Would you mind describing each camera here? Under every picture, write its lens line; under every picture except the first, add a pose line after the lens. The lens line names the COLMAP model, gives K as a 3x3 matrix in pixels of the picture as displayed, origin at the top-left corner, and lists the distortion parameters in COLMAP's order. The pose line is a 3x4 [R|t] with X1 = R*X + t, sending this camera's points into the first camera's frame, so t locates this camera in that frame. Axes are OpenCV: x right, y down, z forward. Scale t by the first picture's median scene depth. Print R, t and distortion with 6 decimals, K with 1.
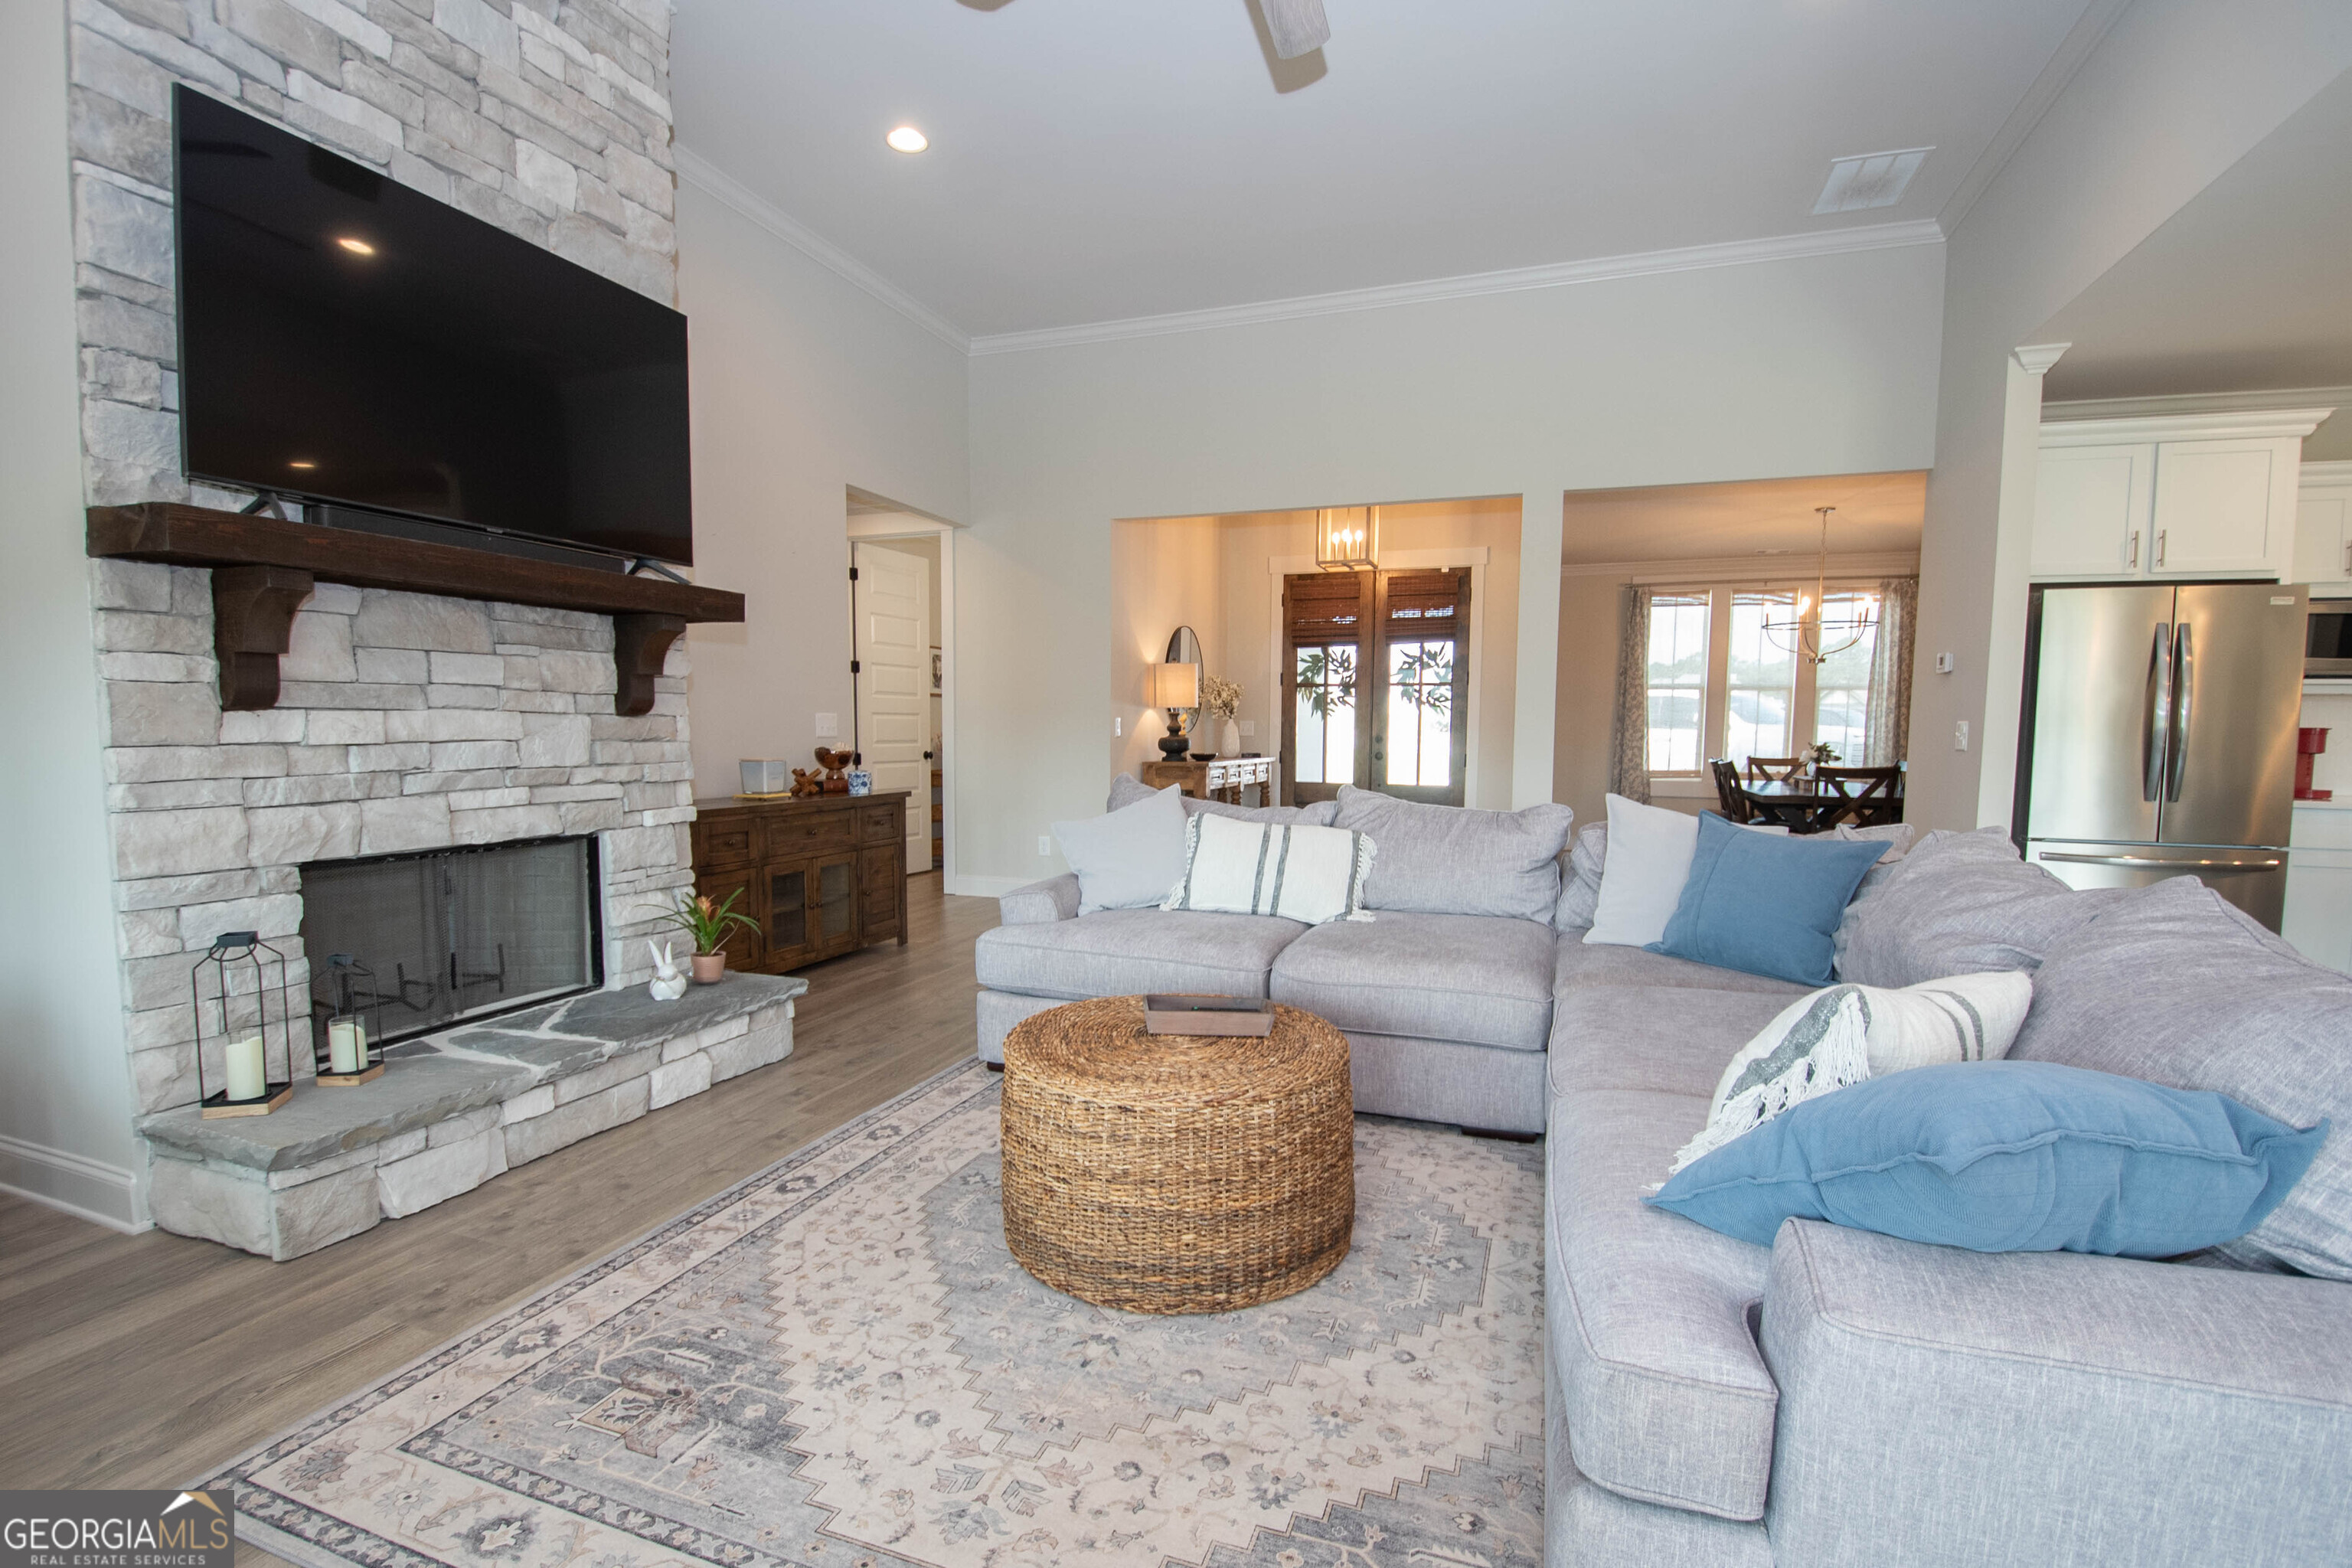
lens RADIAL K [[1039.0, 0, 1190.9], [0, 1039.0, 816.8], [0, 0, 1]] dist [-0.013839, -0.005100]
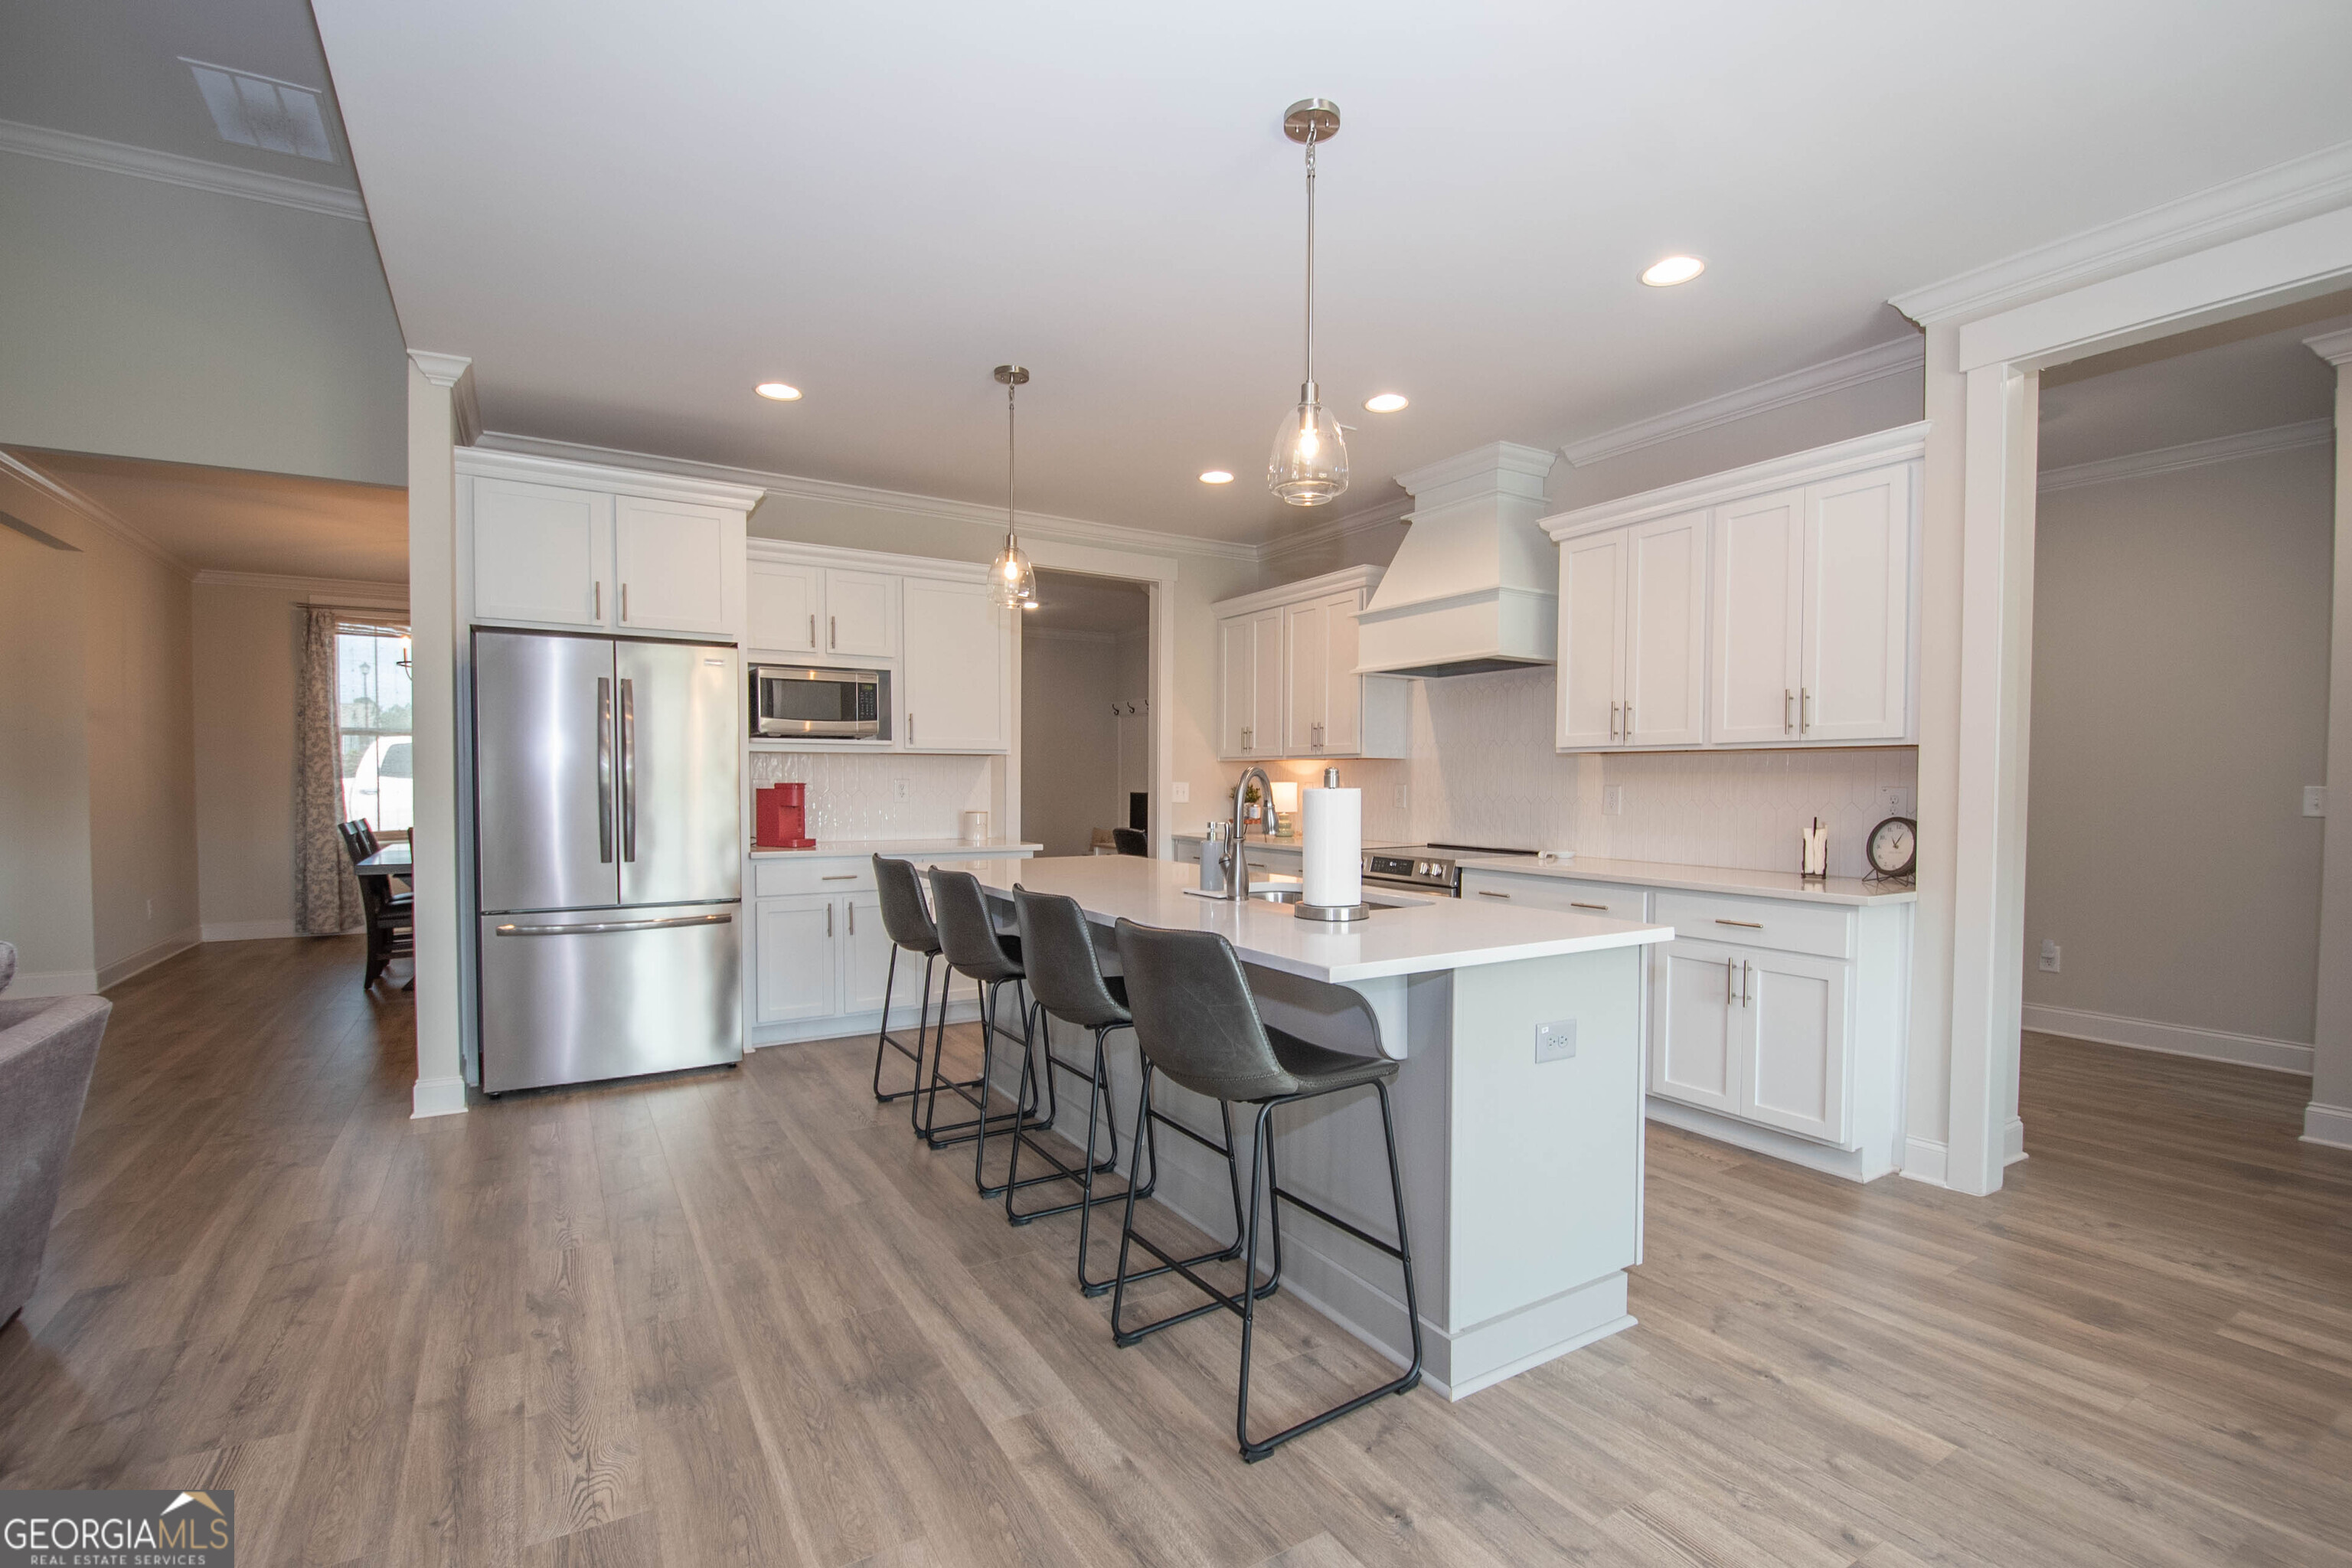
lens RADIAL K [[1039.0, 0, 1160.4], [0, 1039.0, 785.6], [0, 0, 1]] dist [-0.013839, -0.005100]
pose [[0.642539, -0.007524, 0.766216, 0.505828], [0.065679, 0.996812, -0.045290, -0.008595], [-0.763433, 0.079424, 0.640985, -0.013015]]
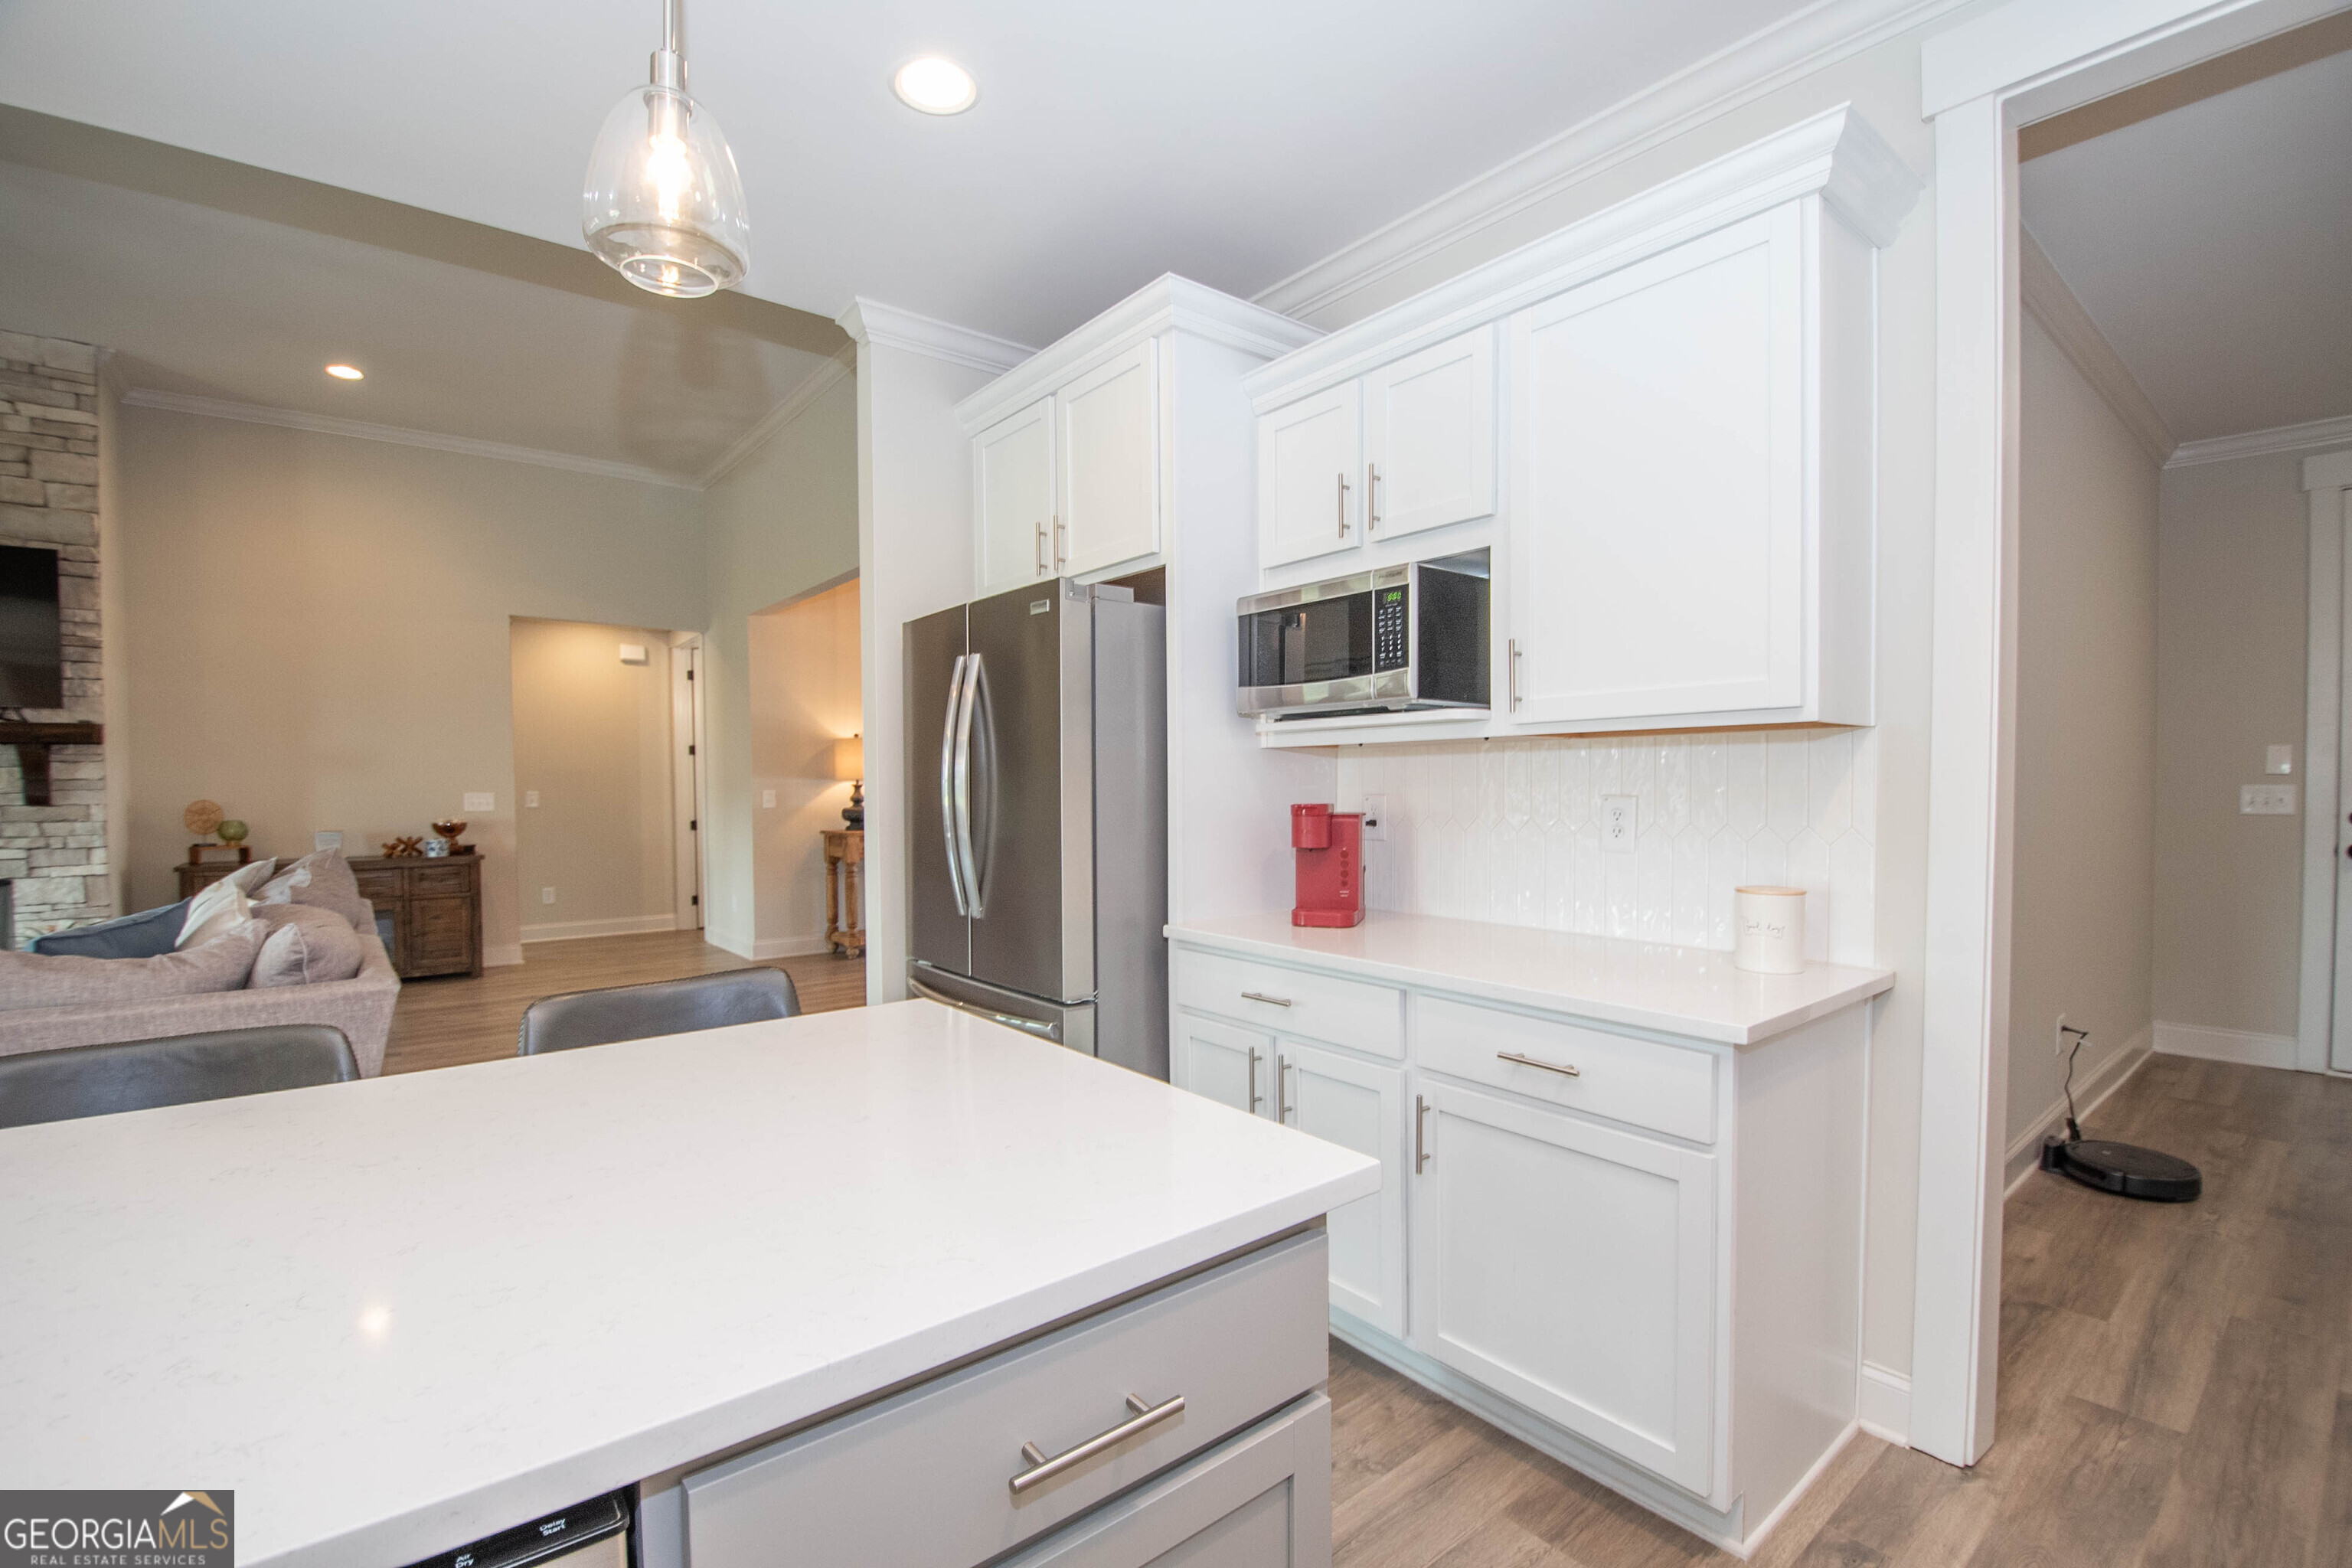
lens RADIAL K [[1039.0, 0, 1172.5], [0, 1039.0, 797.7], [0, 0, 1]] dist [-0.013839, -0.005100]
pose [[0.850538, -0.006303, -0.525875, 1.442897], [-0.032392, 0.997402, -0.064344, -0.056195], [0.524914, 0.071761, 0.848125, 0.508074]]
